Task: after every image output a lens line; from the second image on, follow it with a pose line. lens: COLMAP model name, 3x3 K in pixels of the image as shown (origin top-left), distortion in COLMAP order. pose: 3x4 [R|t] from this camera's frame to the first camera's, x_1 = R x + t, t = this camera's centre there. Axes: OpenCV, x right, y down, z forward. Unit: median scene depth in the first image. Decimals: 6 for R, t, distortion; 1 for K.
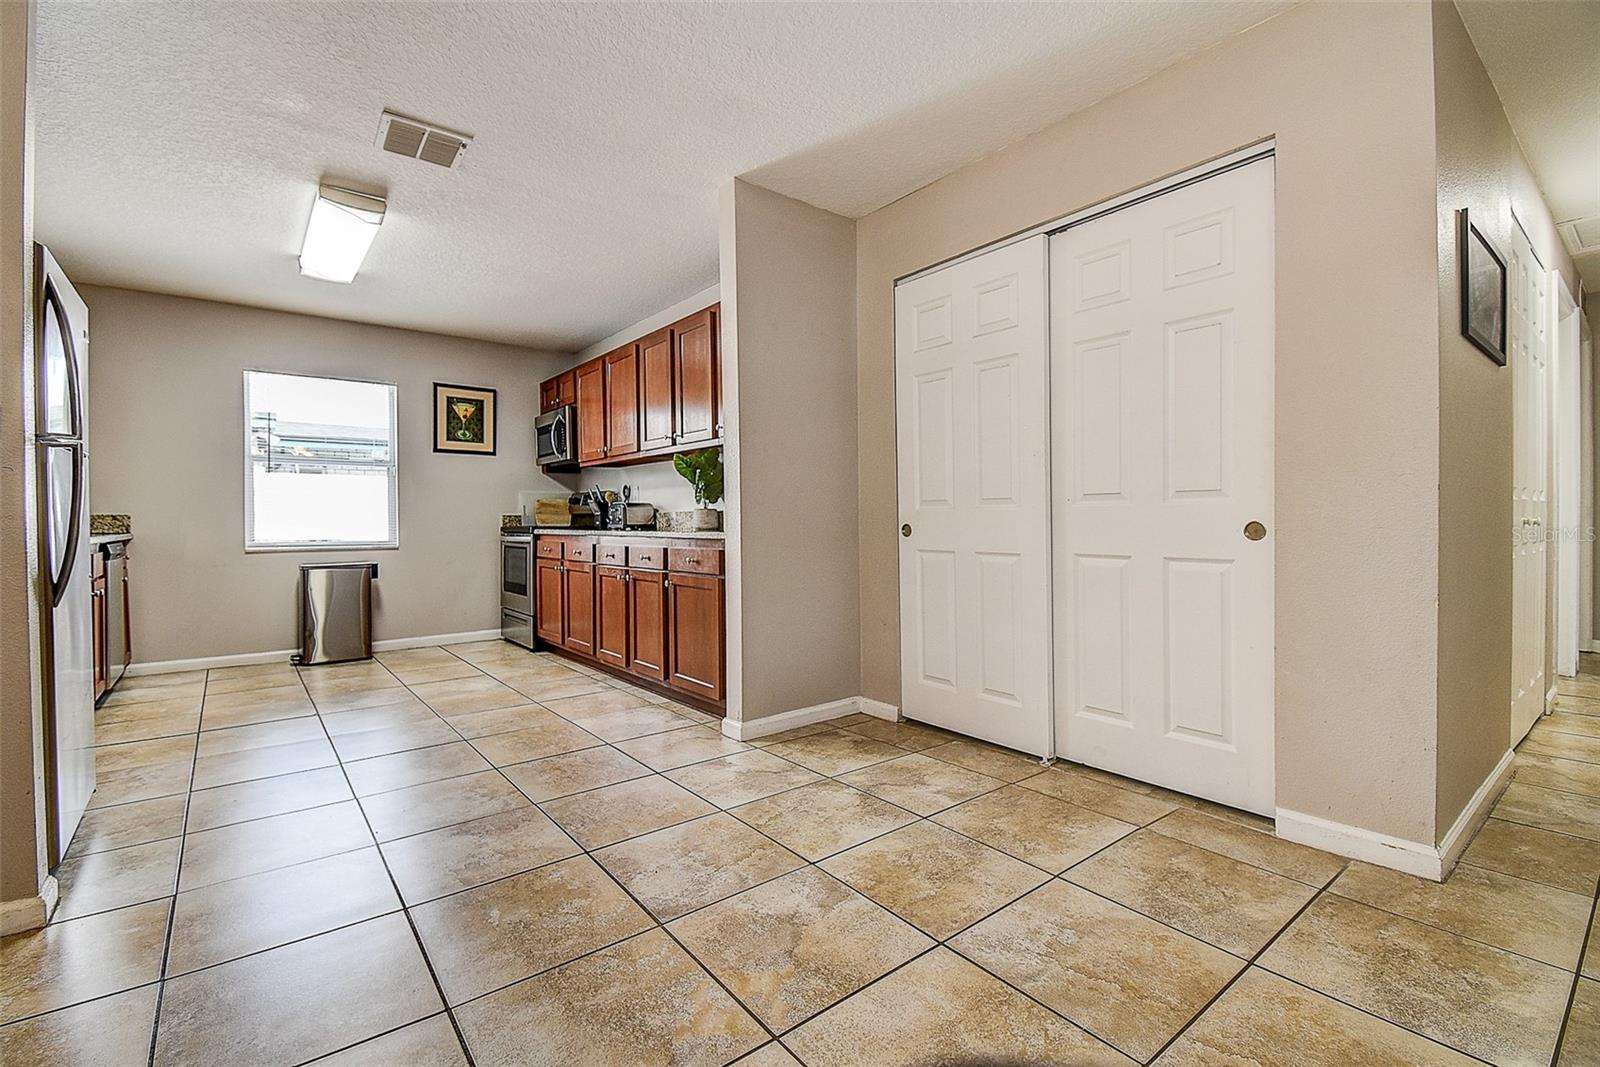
lens RADIAL K [[708.2, 0, 792.7], [0, 708.2, 527.2], [0, 0, 1]] dist [0.026230, -0.023541]
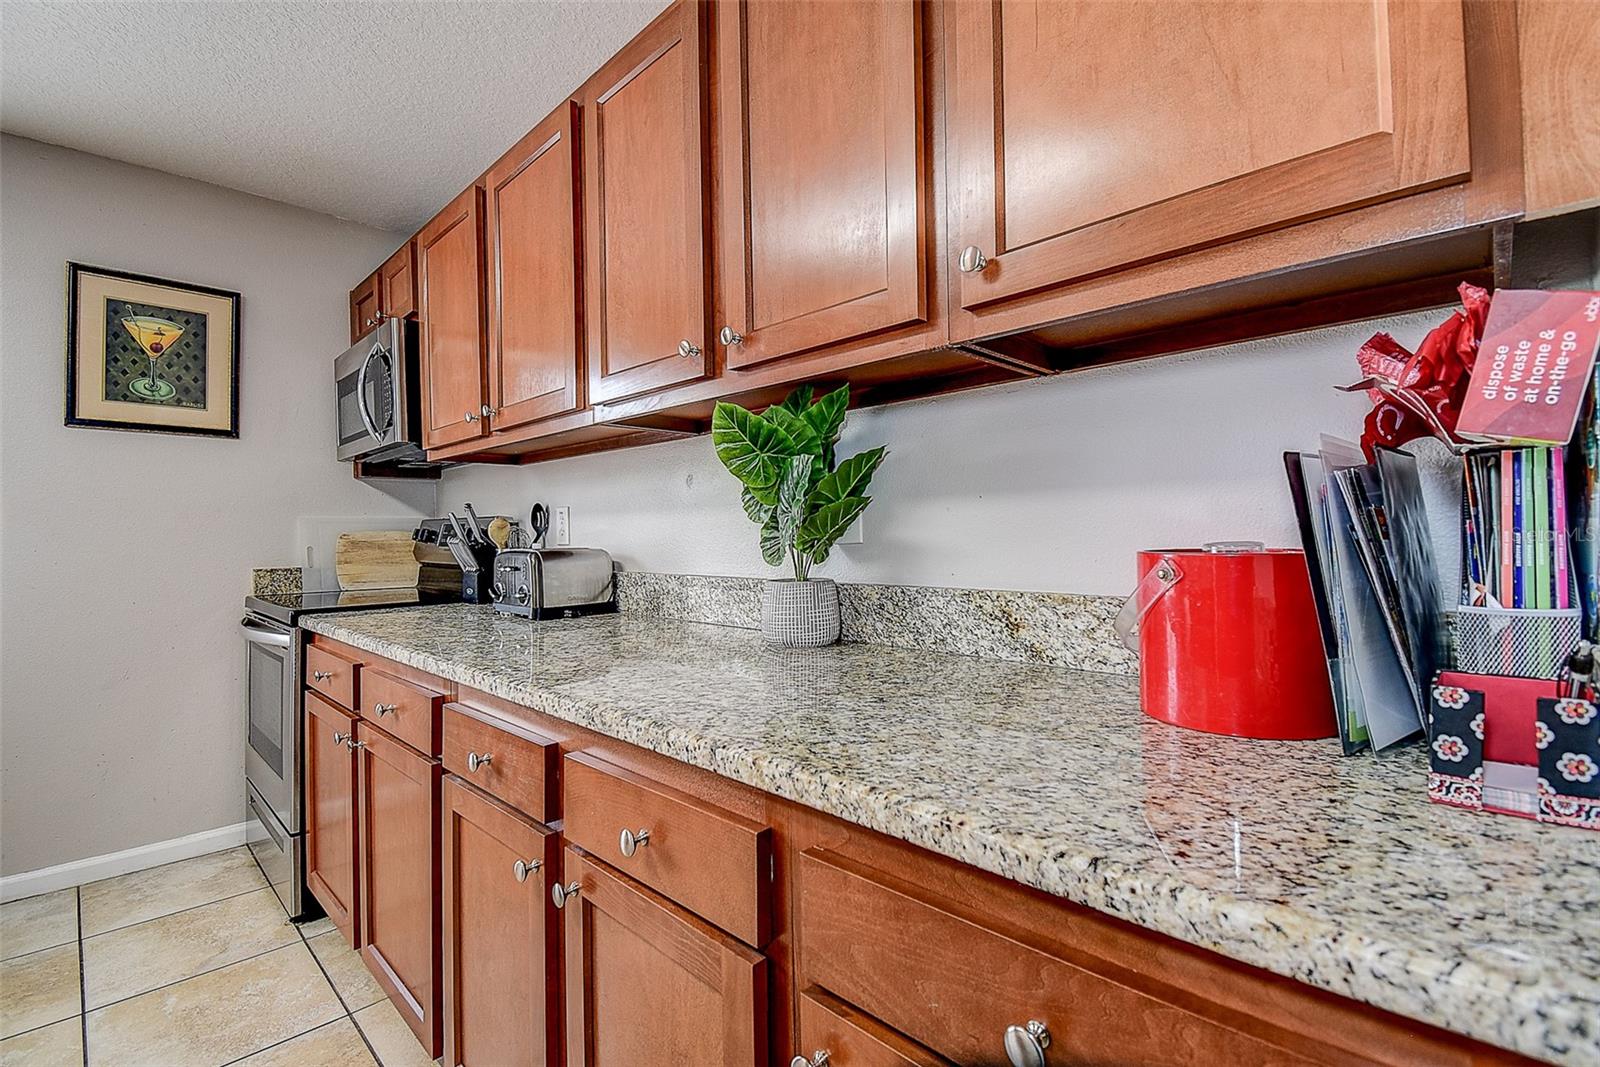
lens RADIAL K [[730.0, 0, 796.0], [0, 730.0, 547.0], [0, 0, 1]] dist [0.001077, -0.000016]
pose [[0.991978, -0.004987, 0.126315, -0.130434], [0.004719, 0.999986, 0.002419, -0.032326], [-0.126326, -0.001803, 0.991987, 0.519535]]
